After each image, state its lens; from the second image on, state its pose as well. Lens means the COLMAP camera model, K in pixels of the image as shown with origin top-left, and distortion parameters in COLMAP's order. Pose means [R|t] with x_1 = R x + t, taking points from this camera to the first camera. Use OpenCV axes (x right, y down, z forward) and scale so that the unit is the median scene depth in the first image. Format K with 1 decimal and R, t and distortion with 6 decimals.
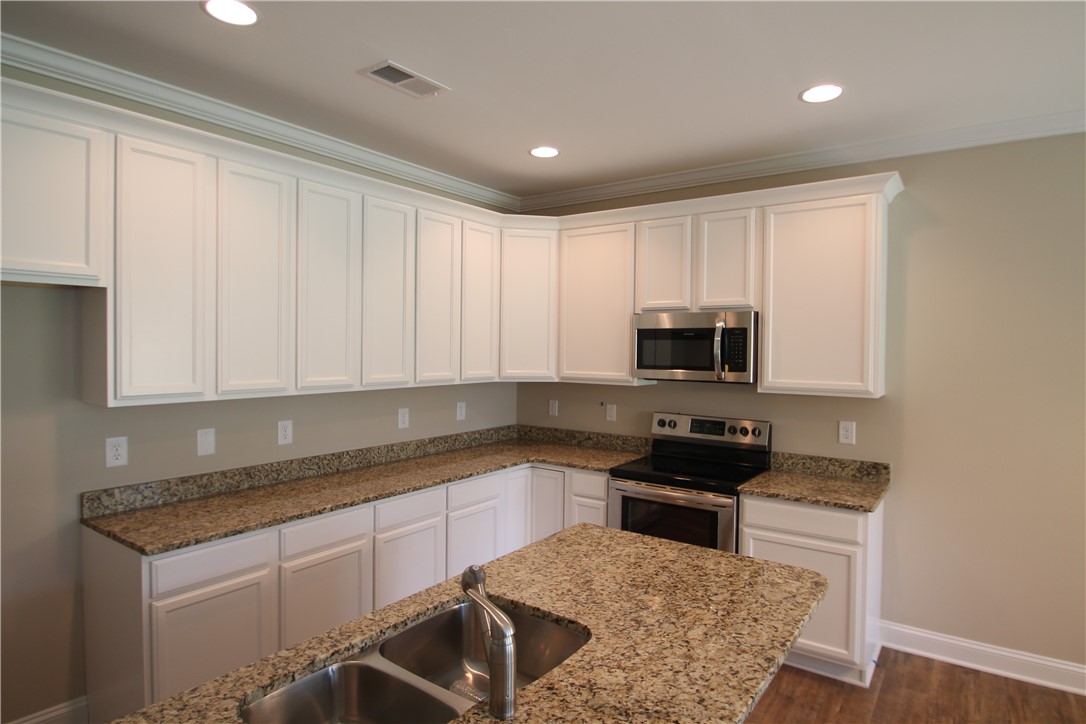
lens RADIAL K [[623.6, 0, 545.6], [0, 623.6, 363.1], [0, 0, 1]] dist [-0.003605, -0.000248]
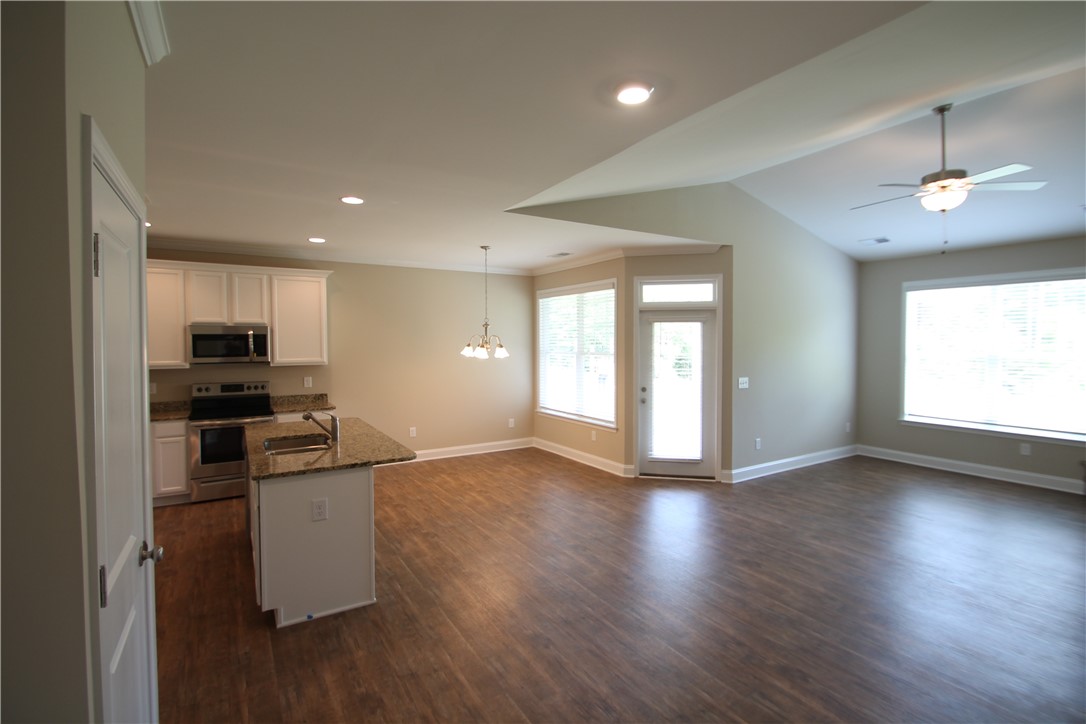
lens RADIAL K [[509.2, 0, 542.8], [0, 509.2, 362.2], [0, 0, 1]] dist [-0.007658, -0.001343]
pose [[0.399310, -0.048767, 0.915518, -0.771843], [0.036493, 0.998638, 0.037277, 0.004934], [-0.916089, 0.018525, 0.400546, -0.446100]]
